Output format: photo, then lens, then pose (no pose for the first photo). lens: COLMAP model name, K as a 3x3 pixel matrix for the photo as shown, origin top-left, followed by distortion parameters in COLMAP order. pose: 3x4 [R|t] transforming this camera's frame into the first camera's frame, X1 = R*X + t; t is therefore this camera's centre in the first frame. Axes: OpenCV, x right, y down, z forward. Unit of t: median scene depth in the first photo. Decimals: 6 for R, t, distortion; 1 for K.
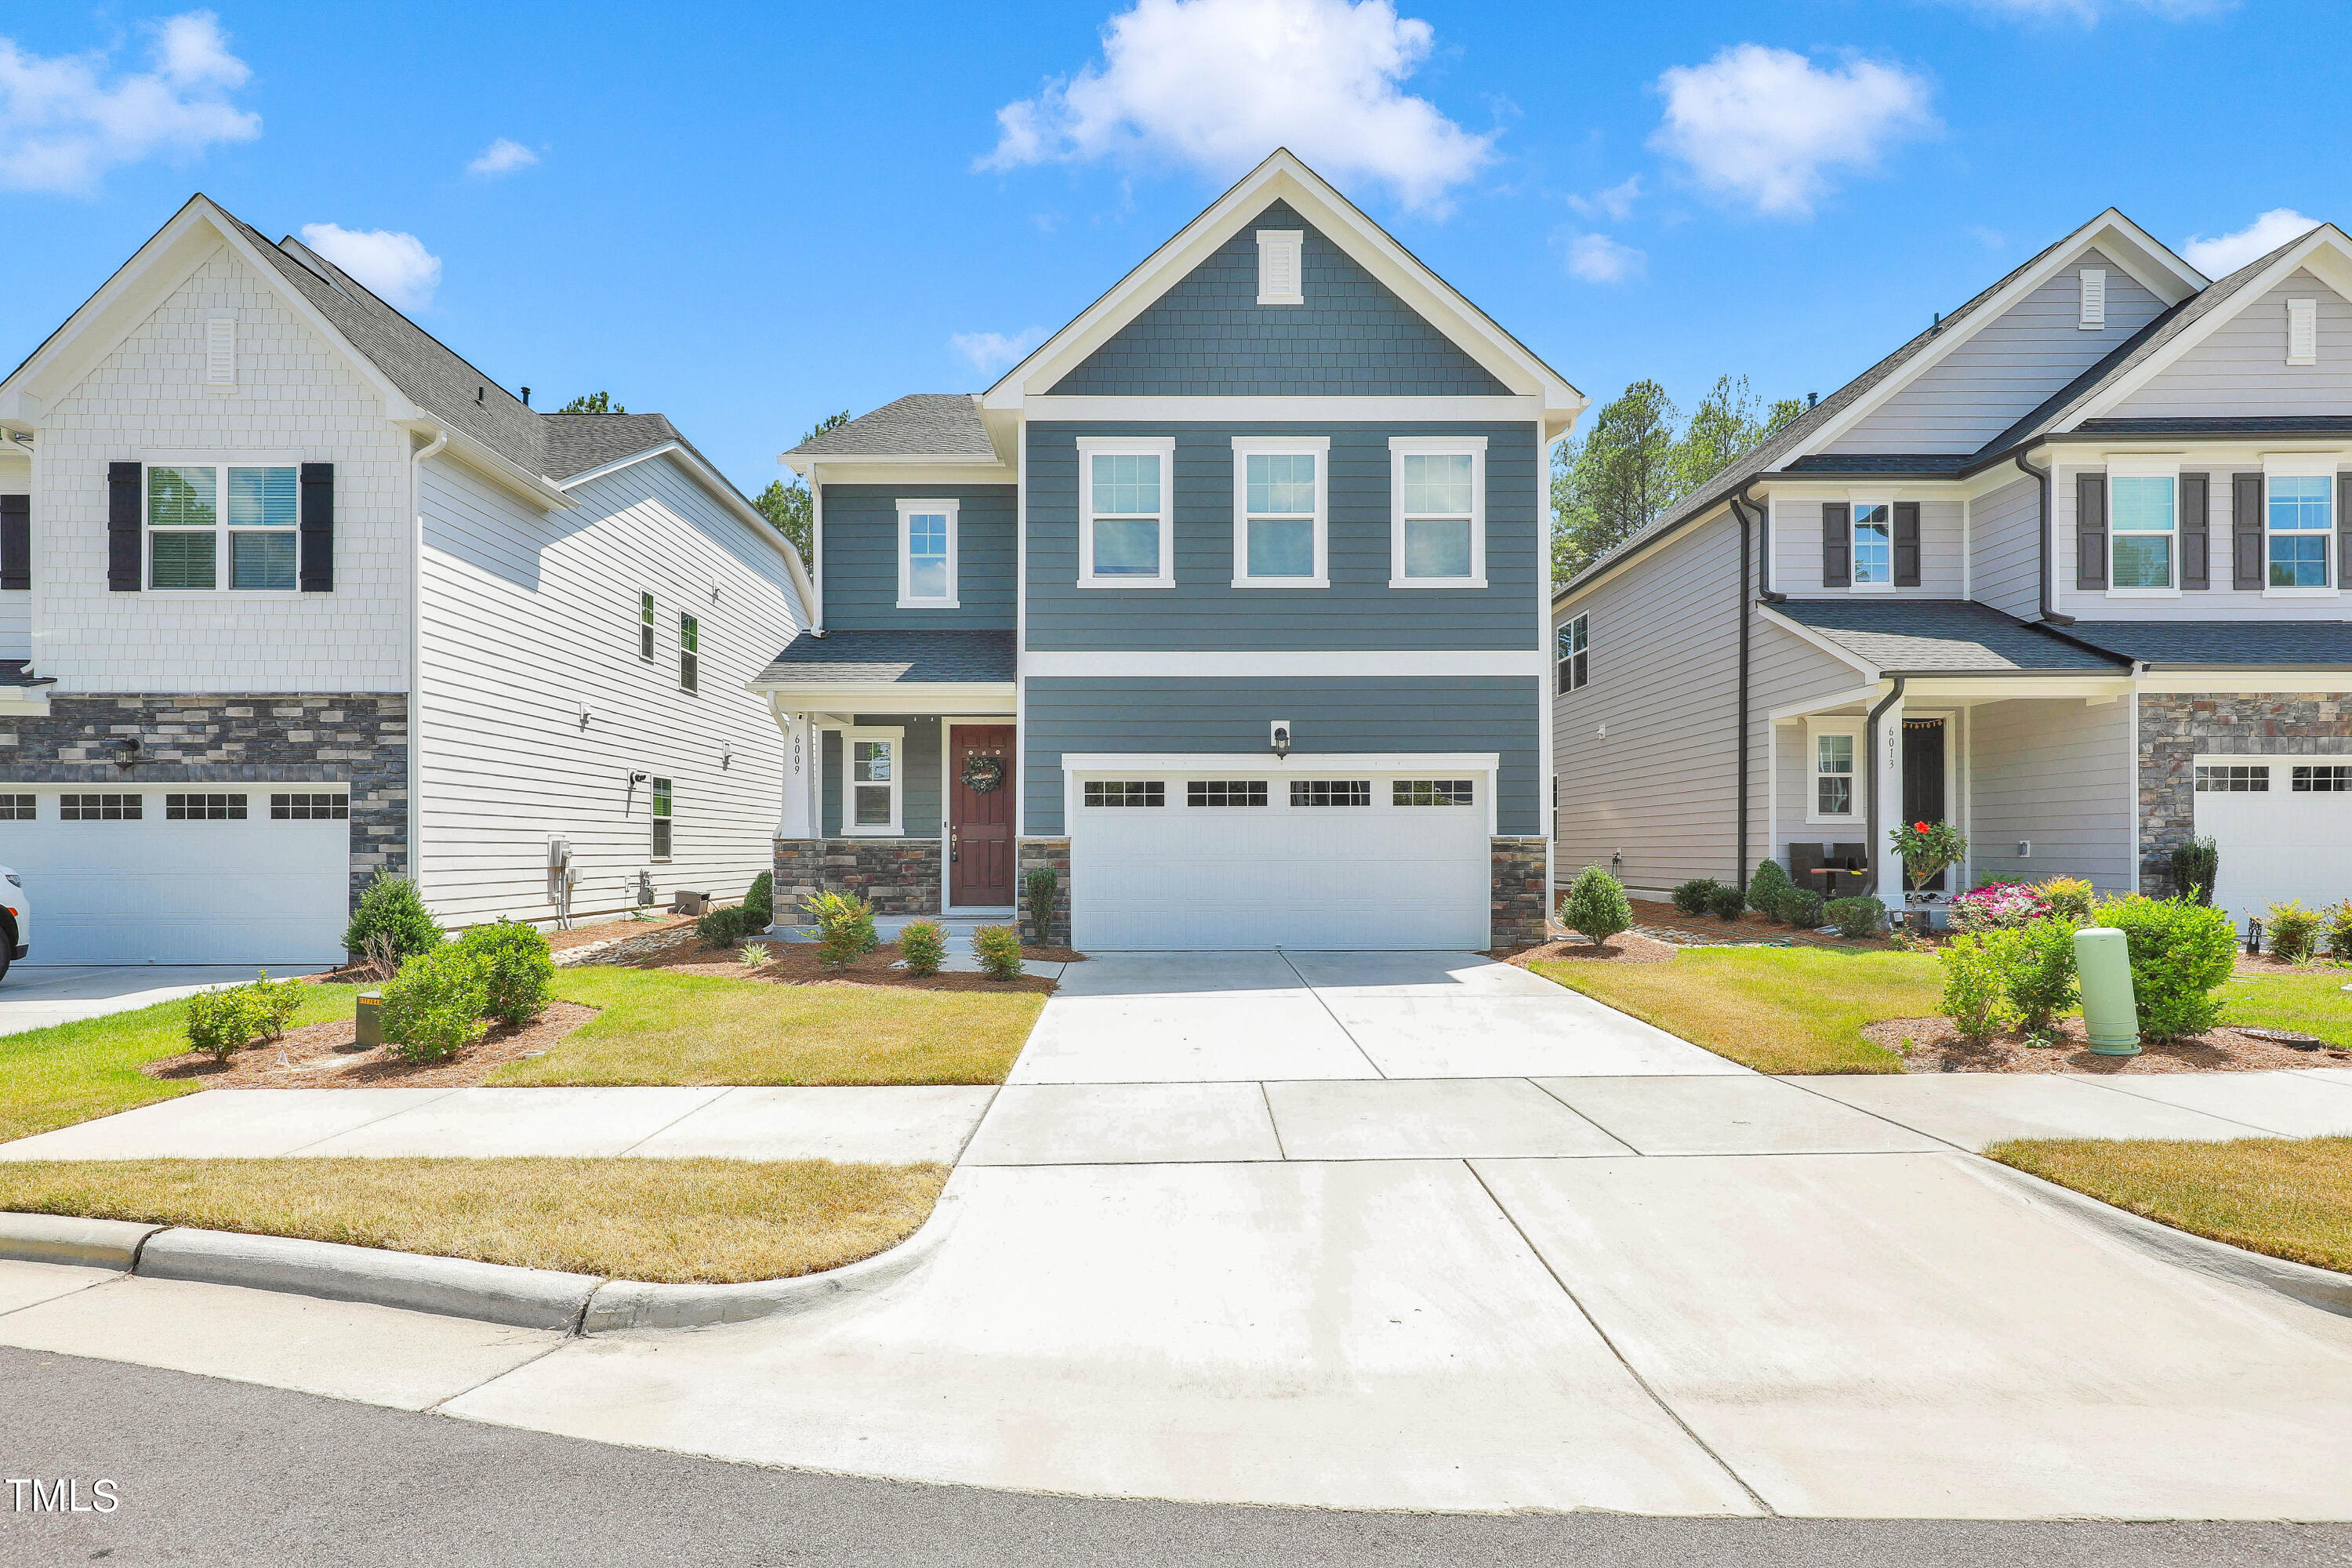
lens RADIAL K [[1104.1, 0, 1151.5], [0, 1104.1, 861.2], [0, 0, 1]] dist [0.019195, 0.001926]
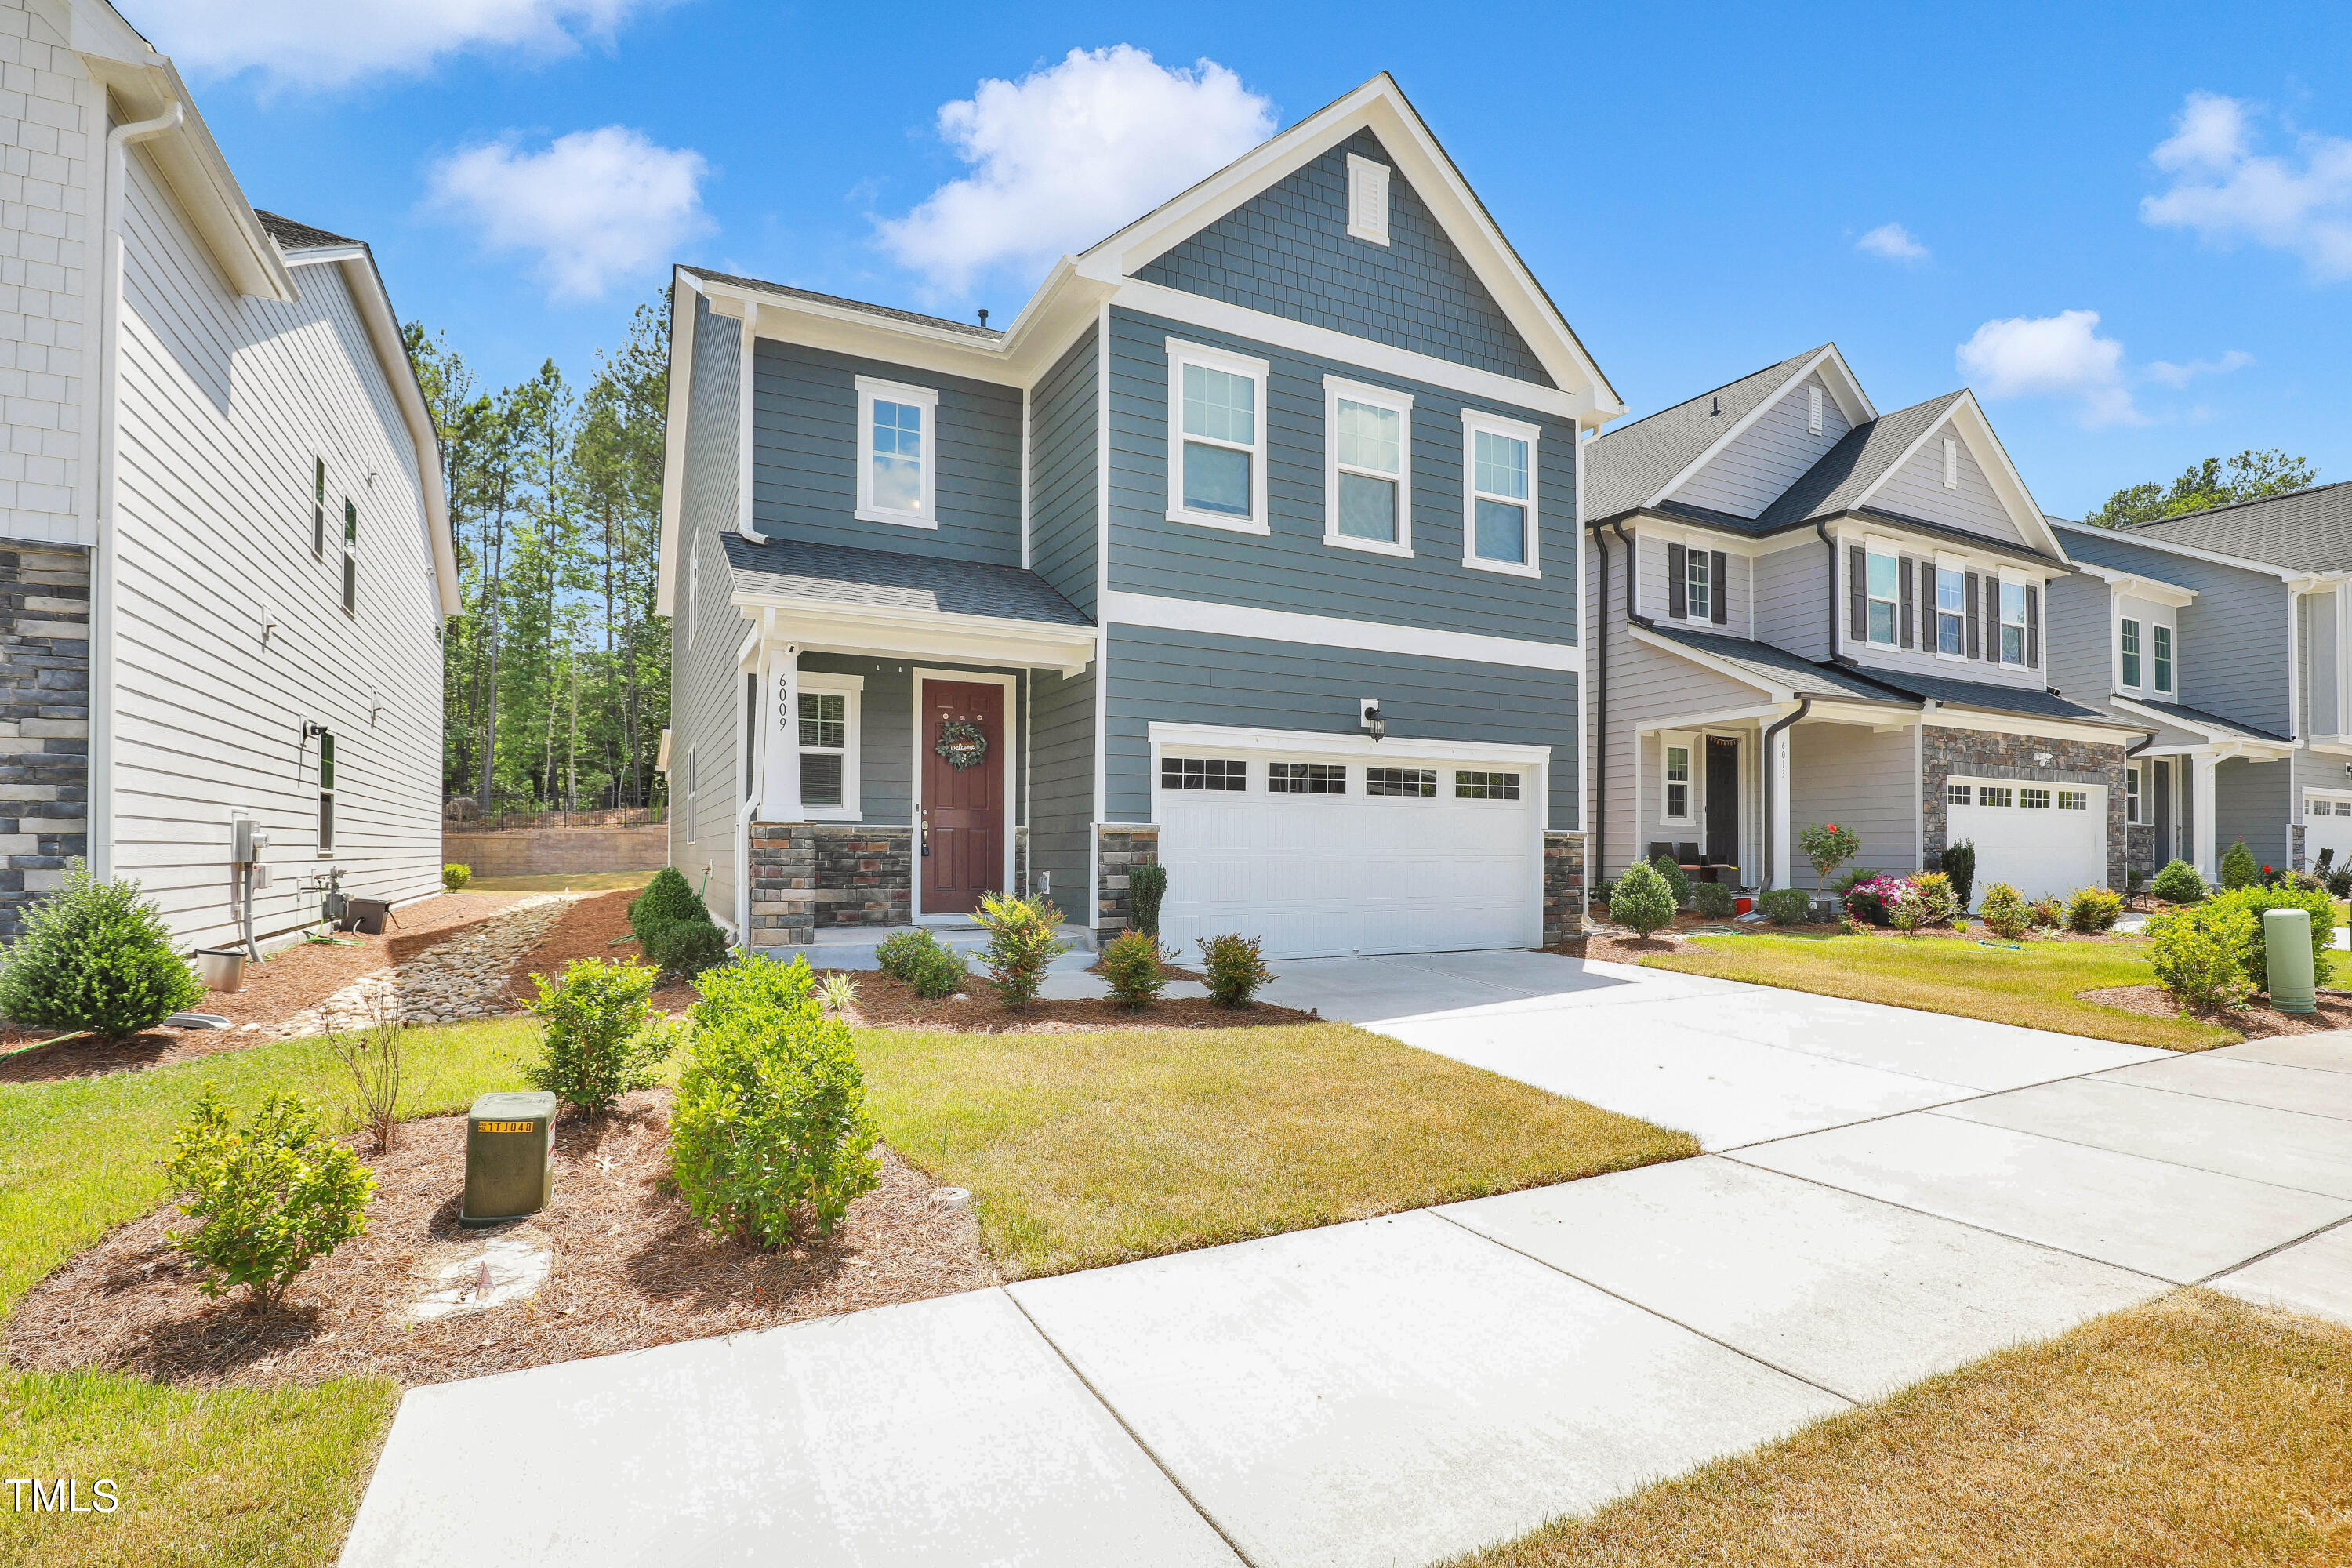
lens RADIAL K [[1104.1, 0, 1178.1], [0, 1104.1, 839.5], [0, 0, 1]] dist [0.019195, 0.001926]
pose [[0.893078, 0.010428, 0.449781, -0.416724], [-0.000218, 0.999741, -0.022747, 0.007171], [-0.449901, 0.020217, 0.892849, 0.265655]]
